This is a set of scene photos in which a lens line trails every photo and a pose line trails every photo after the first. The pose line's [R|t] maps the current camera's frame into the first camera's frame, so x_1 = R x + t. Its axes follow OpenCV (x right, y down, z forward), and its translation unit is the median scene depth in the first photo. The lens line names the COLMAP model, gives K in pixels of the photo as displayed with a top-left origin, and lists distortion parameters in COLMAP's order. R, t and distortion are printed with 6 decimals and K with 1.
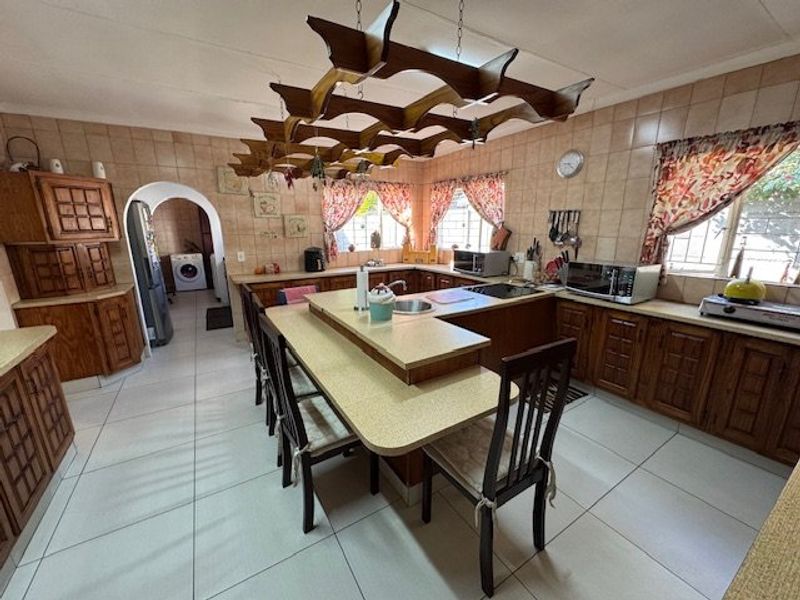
lens RADIAL K [[319.5, 0, 401.5], [0, 319.5, 302.6], [0, 0, 1]] dist [-0.007403, -0.000137]
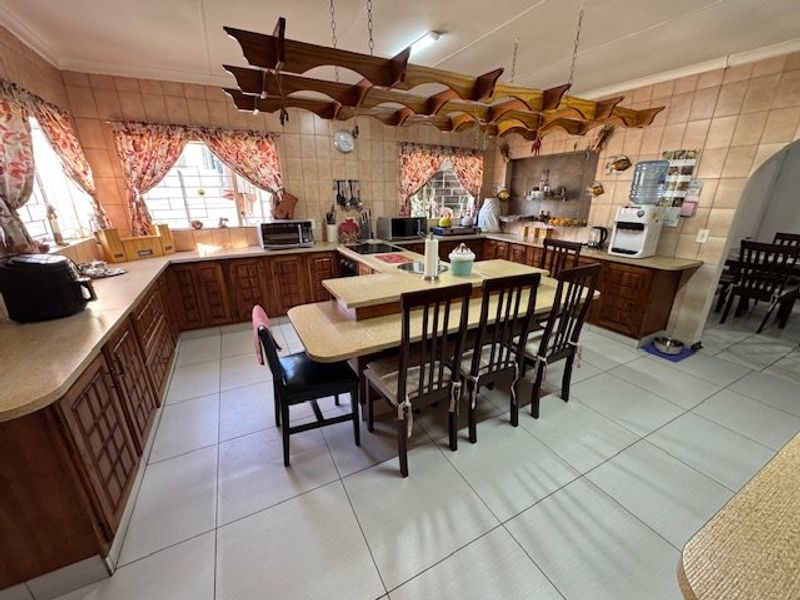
lens RADIAL K [[319.5, 0, 399.4], [0, 319.5, 300.3], [0, 0, 1]] dist [-0.007403, -0.000137]
pose [[0.083476, -0.324043, 0.942352, -0.751525], [0.231608, 0.926066, 0.297926, -0.168218], [-0.969221, 0.193387, 0.152355, 0.662239]]
